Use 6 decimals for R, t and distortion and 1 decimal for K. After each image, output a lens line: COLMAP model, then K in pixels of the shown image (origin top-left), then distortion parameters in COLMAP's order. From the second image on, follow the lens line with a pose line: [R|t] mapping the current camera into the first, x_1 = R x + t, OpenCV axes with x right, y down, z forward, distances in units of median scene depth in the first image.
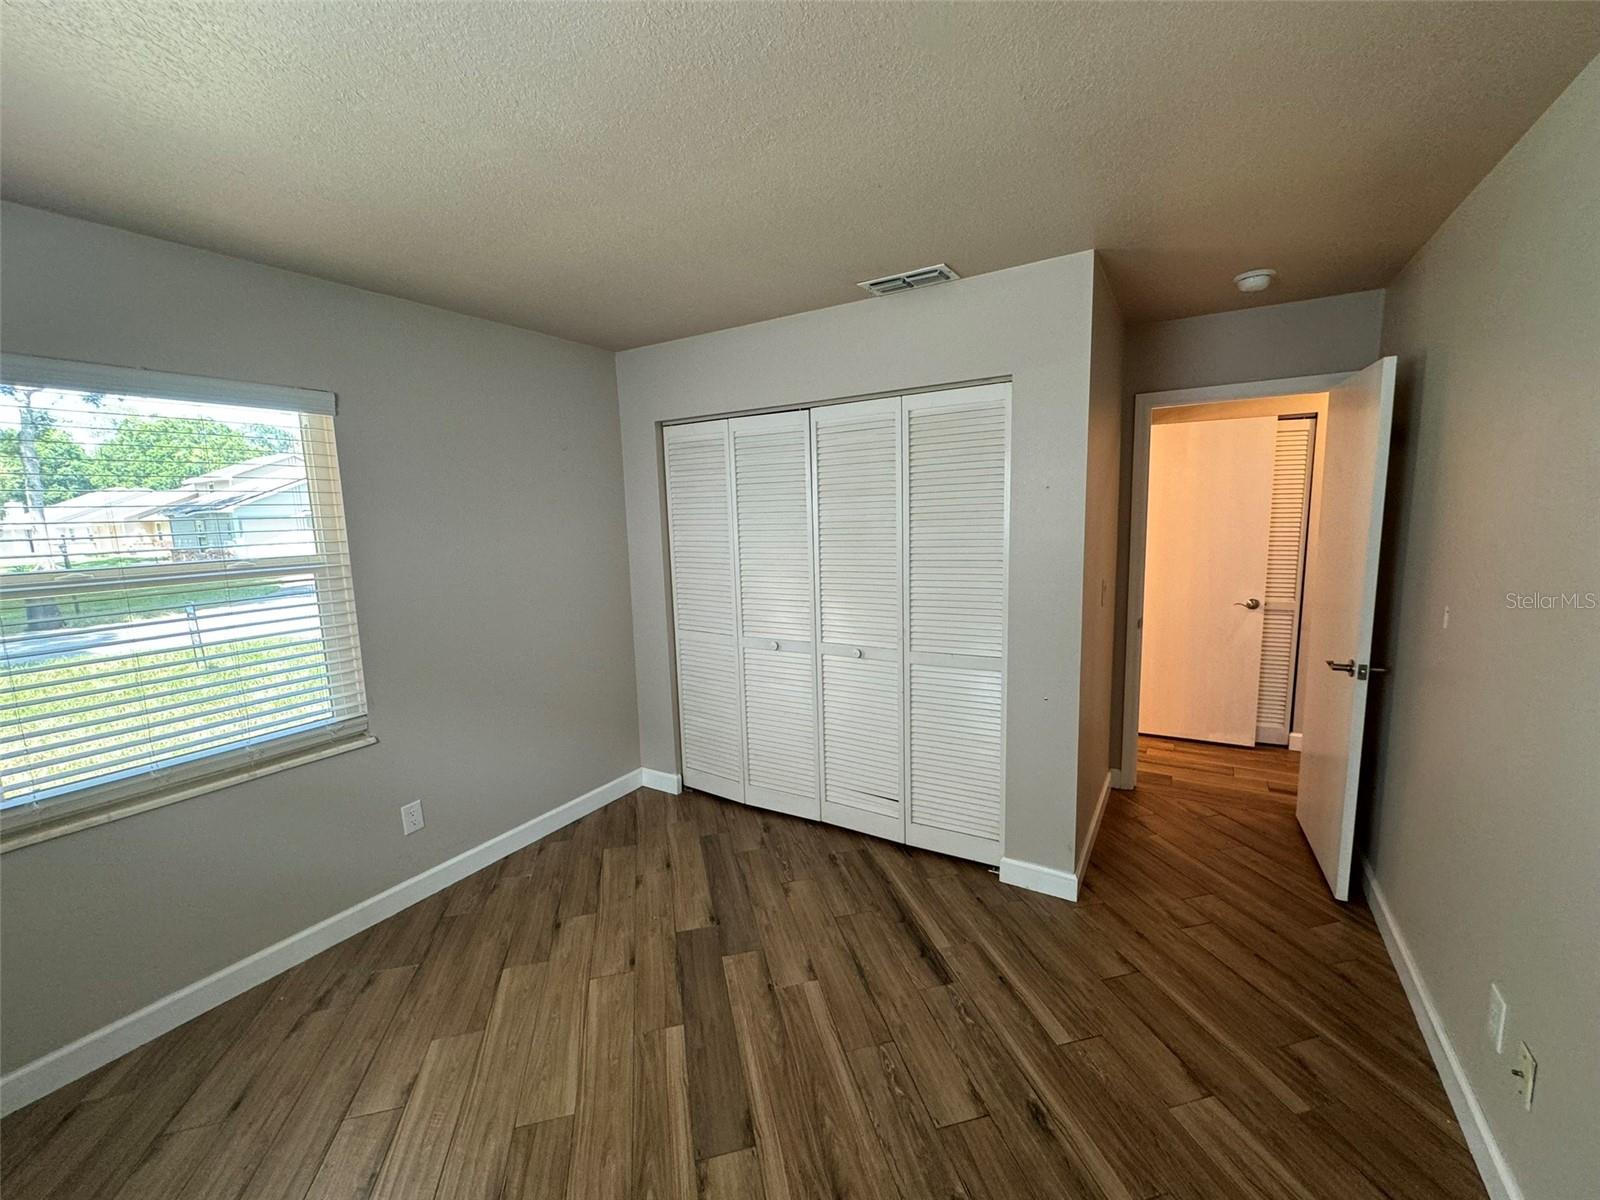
lens RADIAL K [[644.0, 0, 800.6], [0, 644.0, 596.5], [0, 0, 1]] dist [-0.002092, -0.000109]
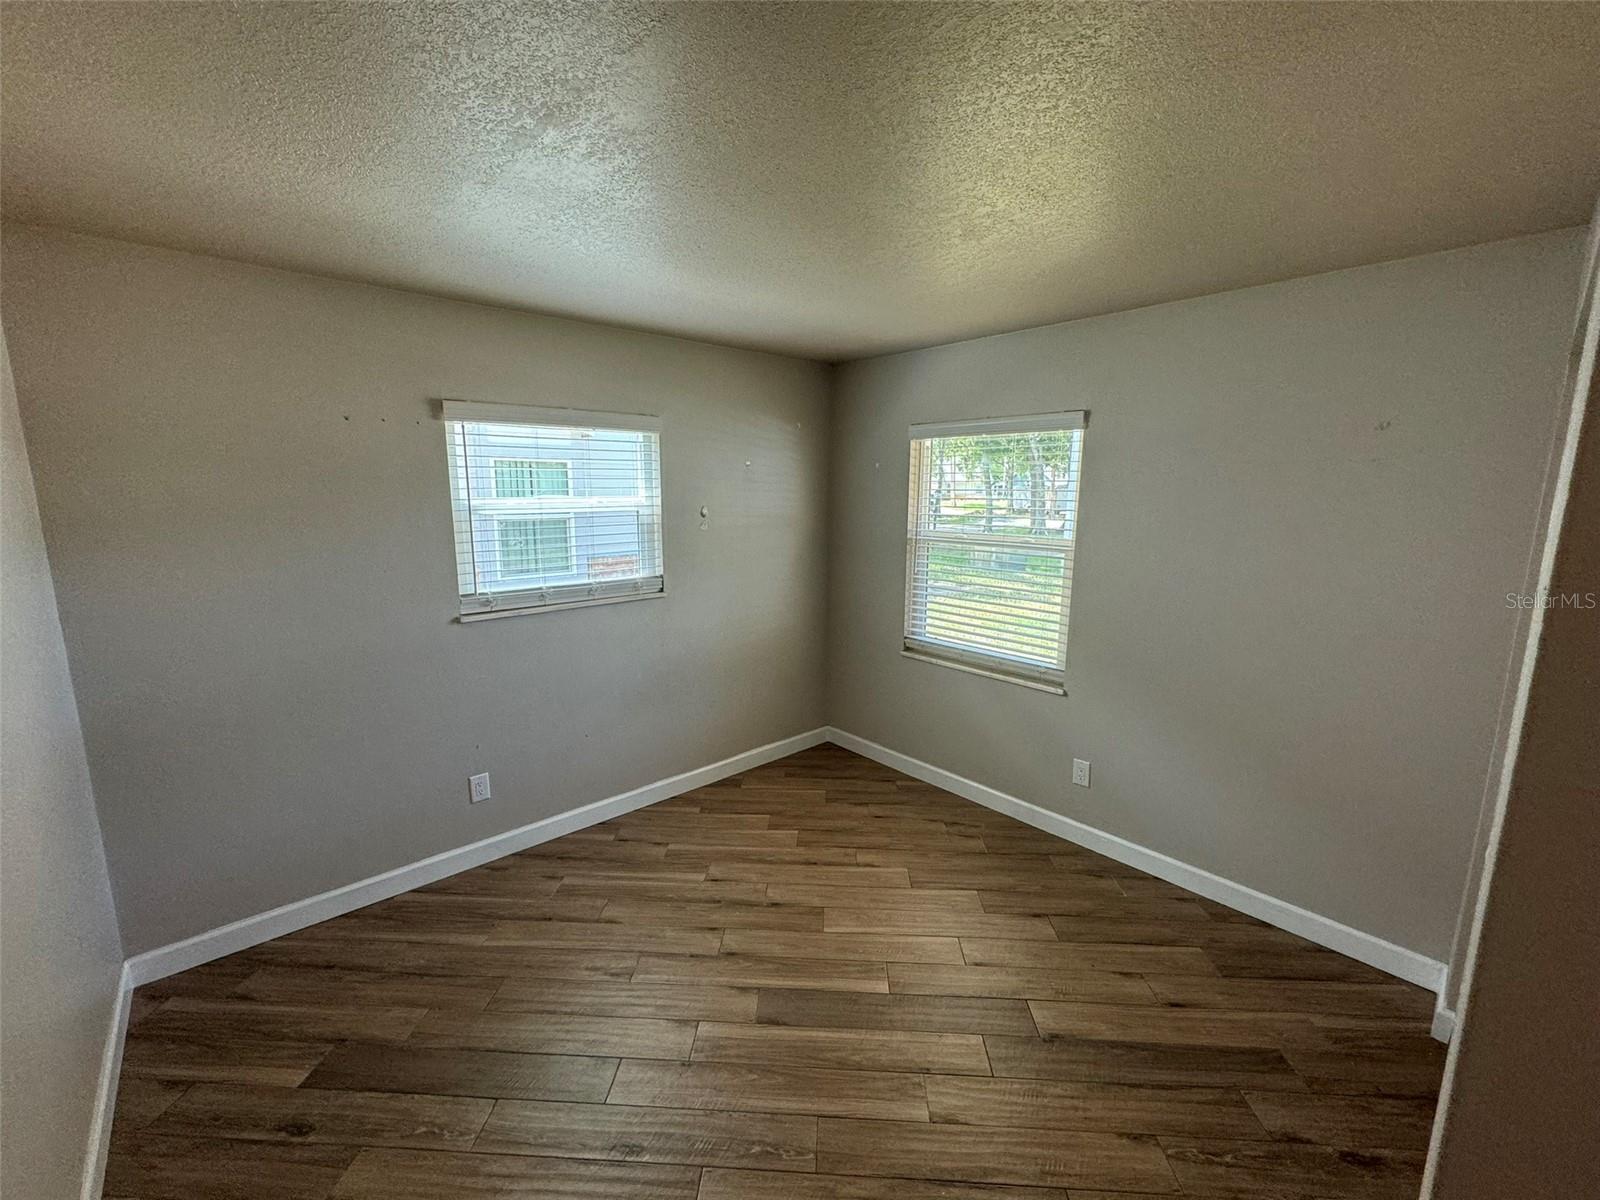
lens RADIAL K [[644.0, 0, 799.5], [0, 644.0, 601.0], [0, 0, 1]] dist [-0.002092, -0.000109]
pose [[-0.281508, 0.190870, -0.940384, 0.685721], [-0.130461, 0.963304, 0.234576, -0.192785], [0.950649, 0.188719, -0.246277, 0.896181]]
